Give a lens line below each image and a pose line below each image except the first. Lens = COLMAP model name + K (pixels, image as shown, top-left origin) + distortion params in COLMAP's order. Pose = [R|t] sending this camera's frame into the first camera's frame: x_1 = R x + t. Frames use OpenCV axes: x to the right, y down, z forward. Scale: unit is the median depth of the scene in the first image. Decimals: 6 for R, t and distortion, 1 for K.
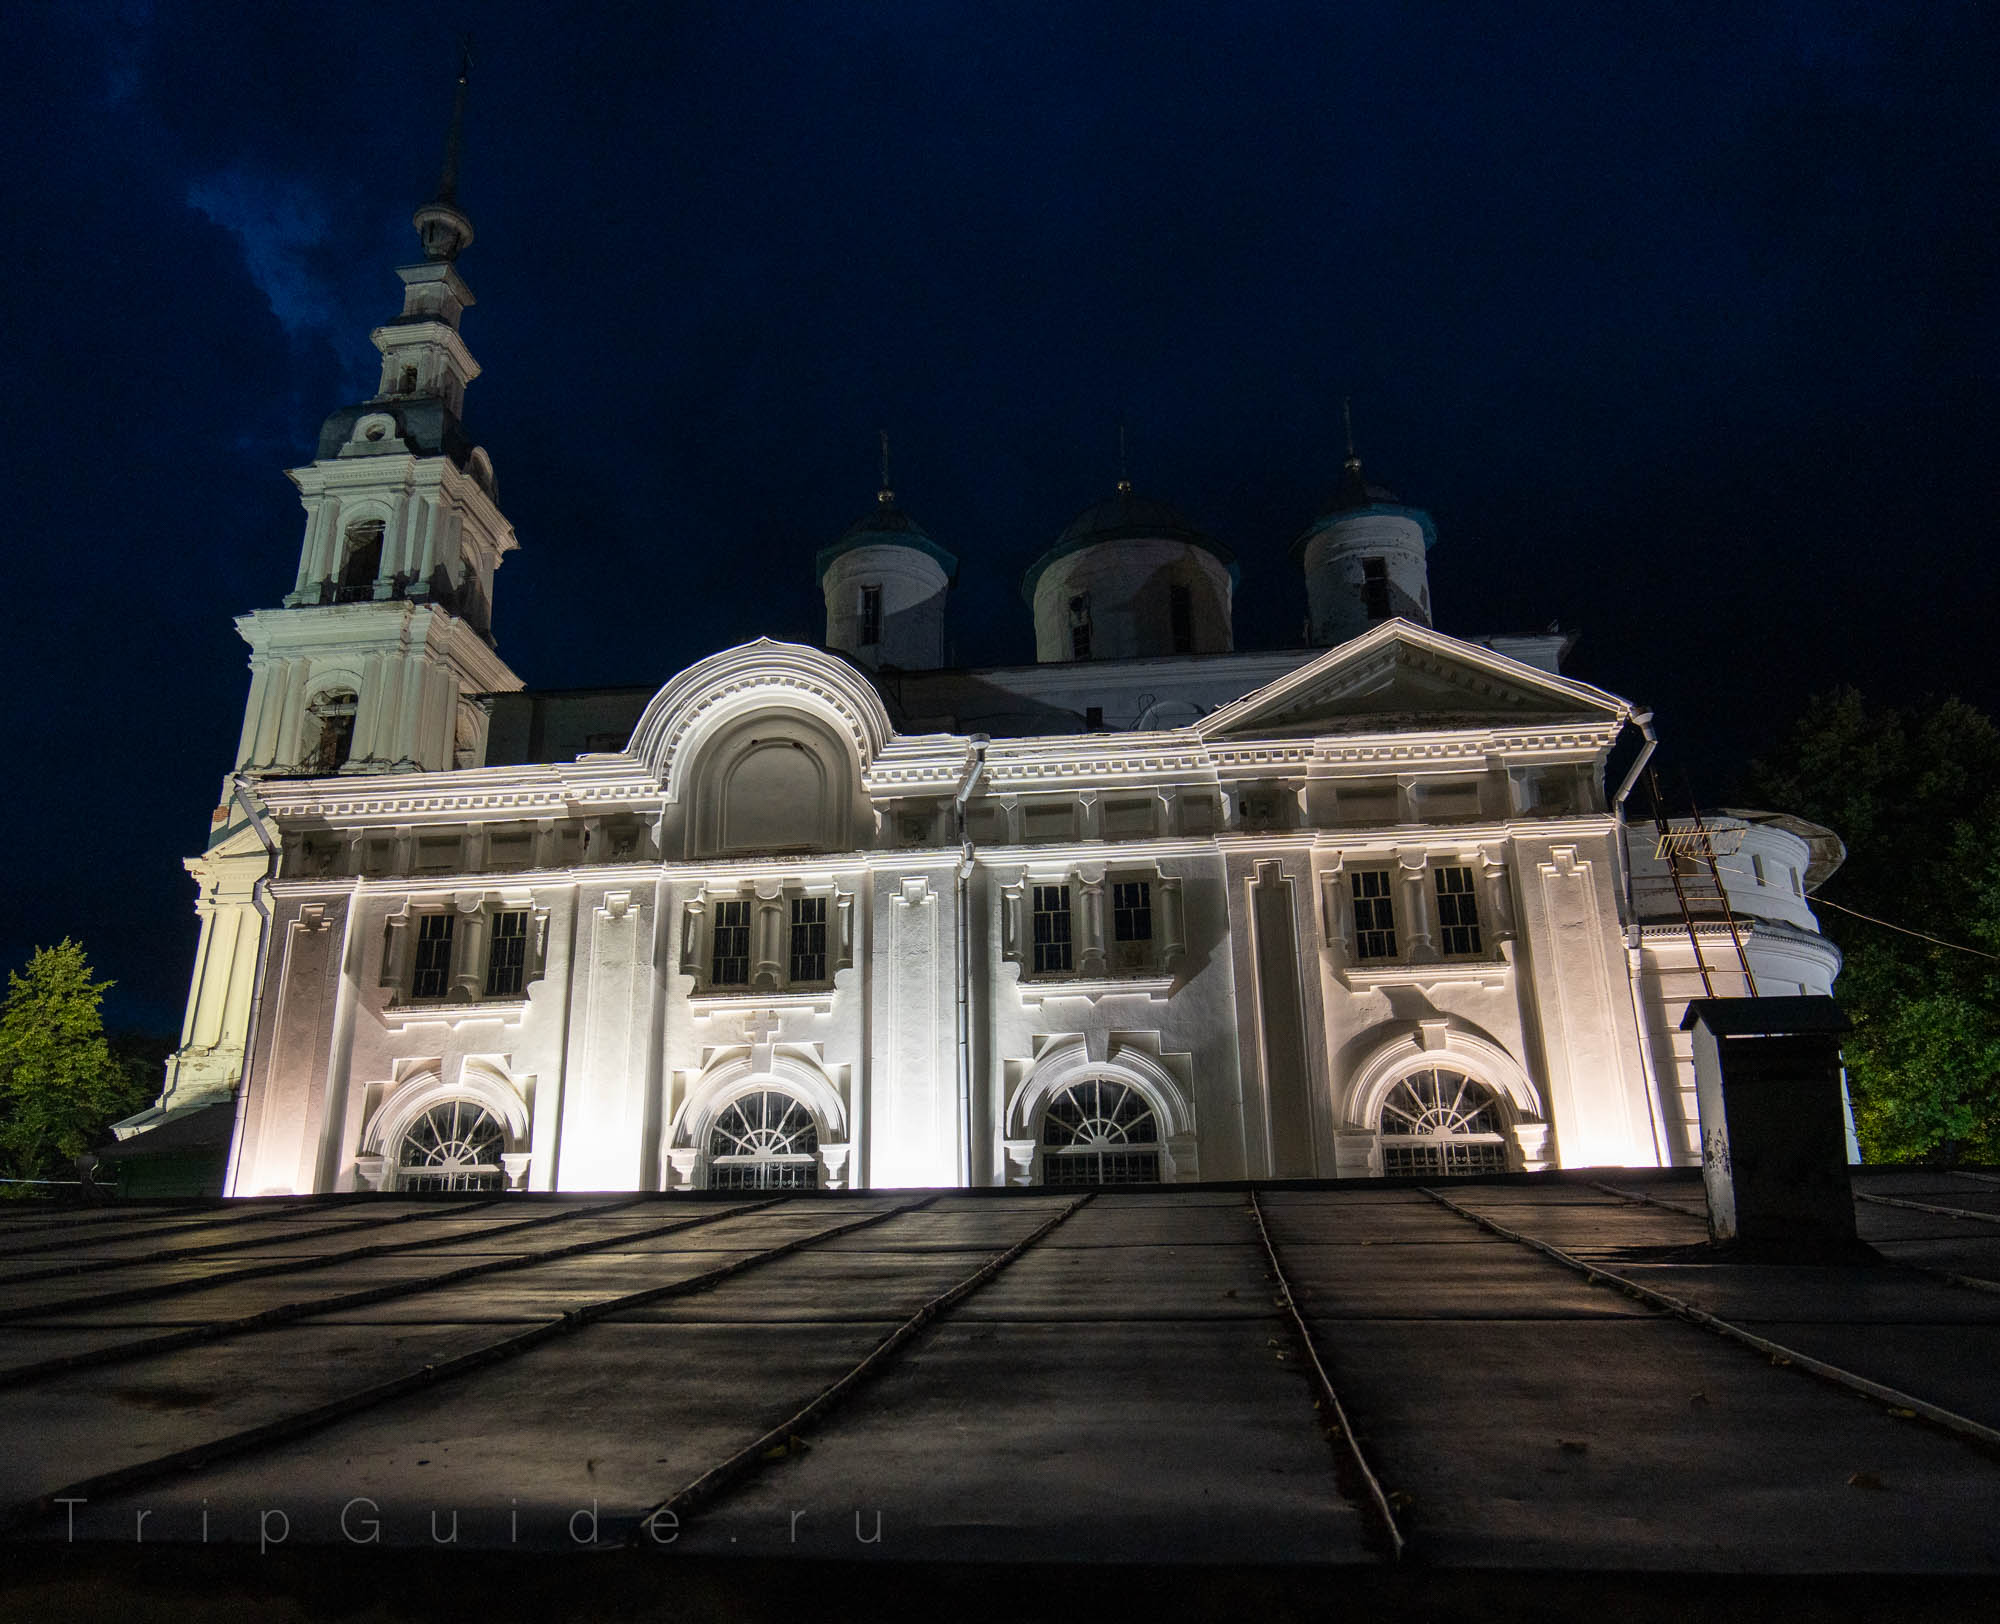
lens RADIAL K [[1512.6, 0, 996.9], [0, 1512.6, 820.2], [0, 0, 1]] dist [0.012389, 0.002872]
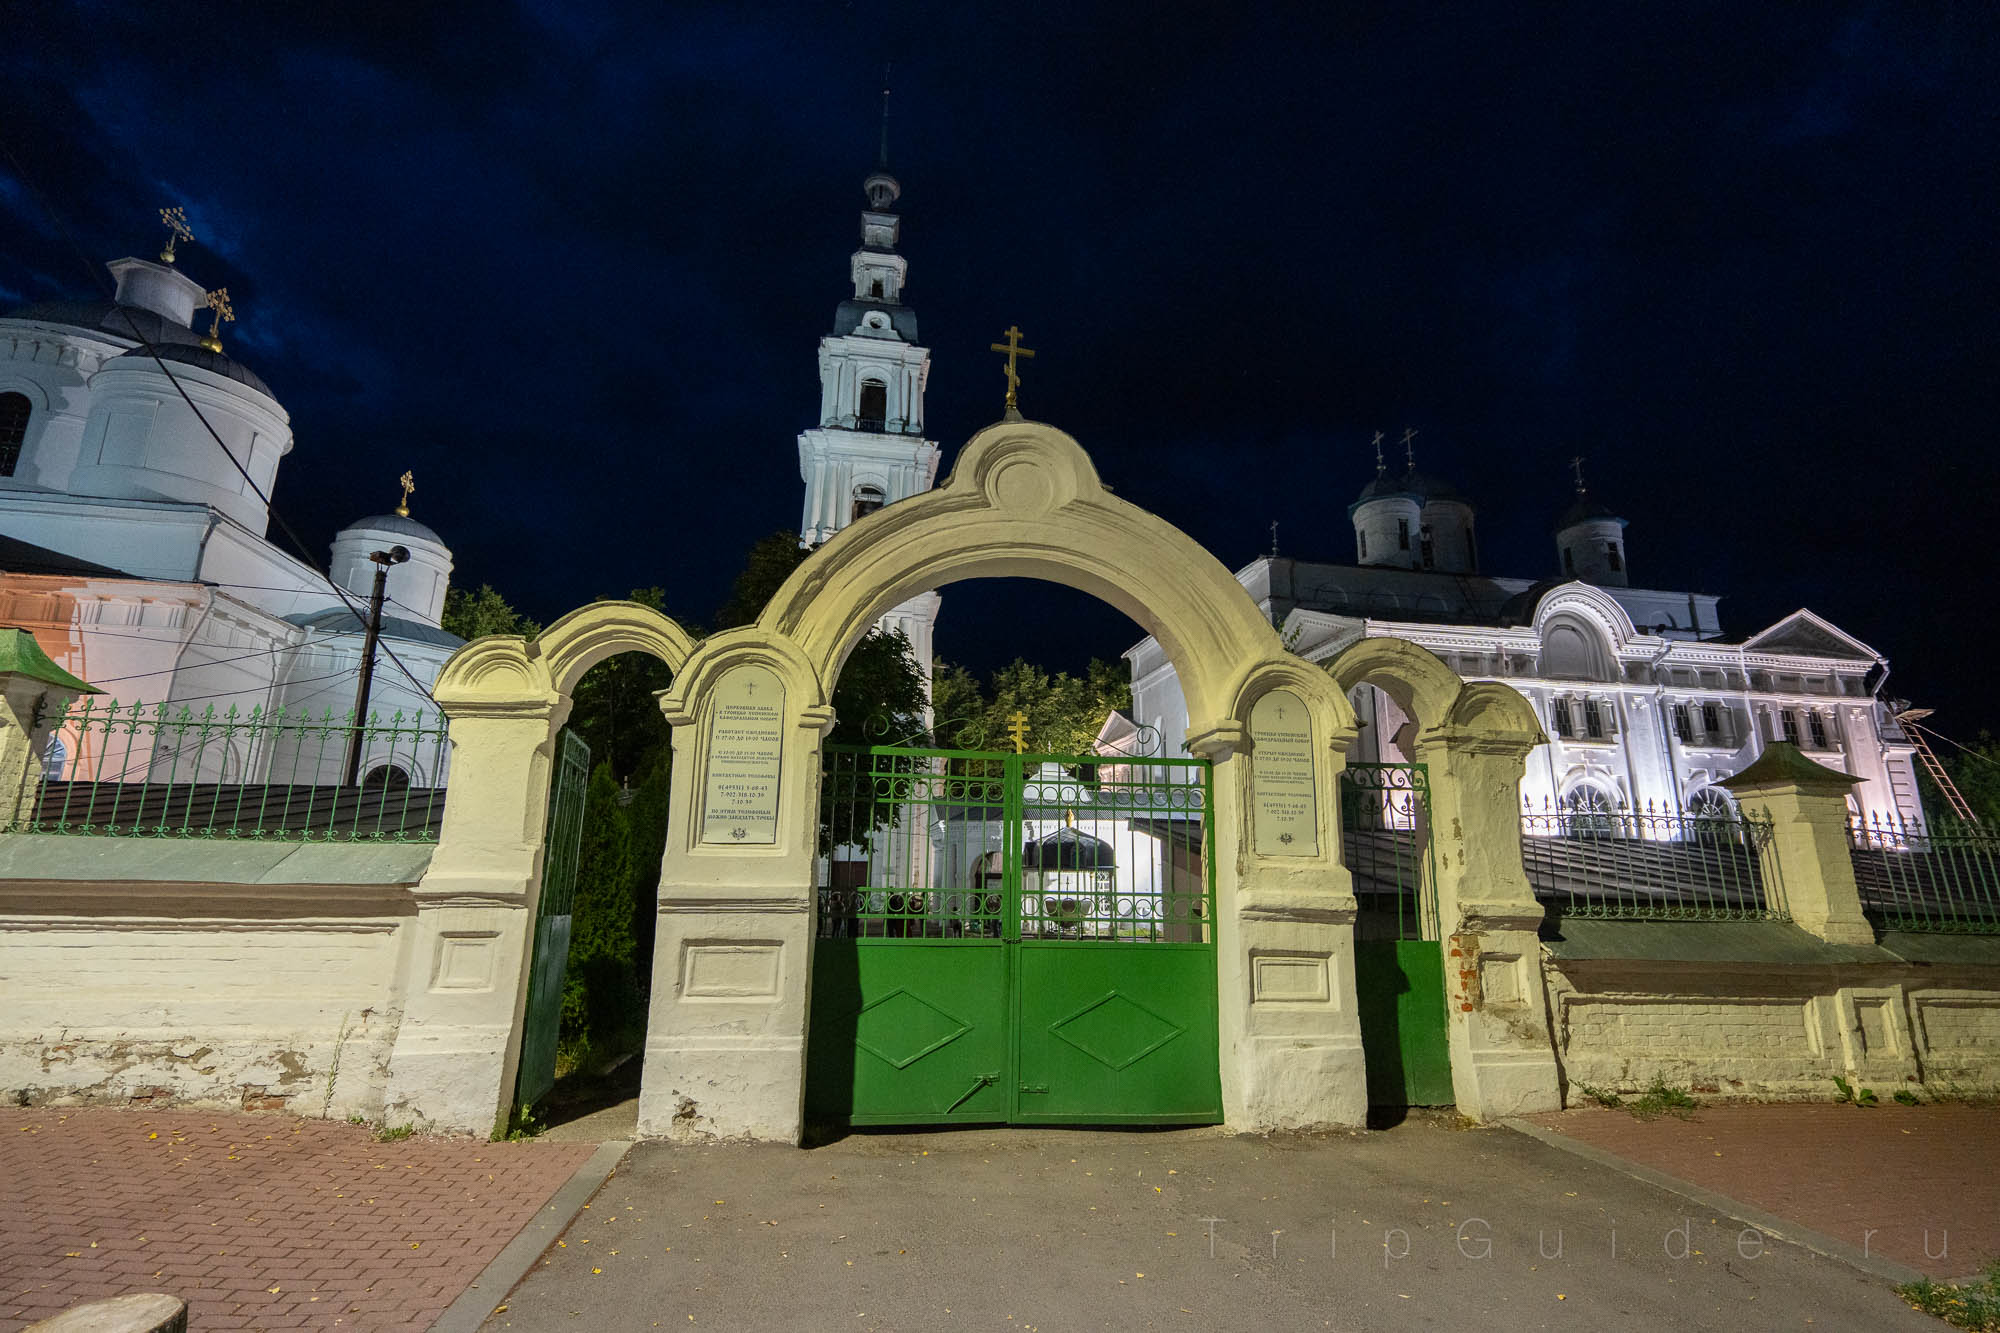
lens RADIAL K [[929.5, 0, 1002.1], [0, 929.5, 654.9], [0, 0, 1]] dist [-0.001690, 0.000146]
pose [[0.949118, 0.093364, 0.300762, -1.425246], [-0.125751, 0.987957, 0.090148, -0.031347], [-0.288724, -0.123382, 0.949429, -0.062803]]
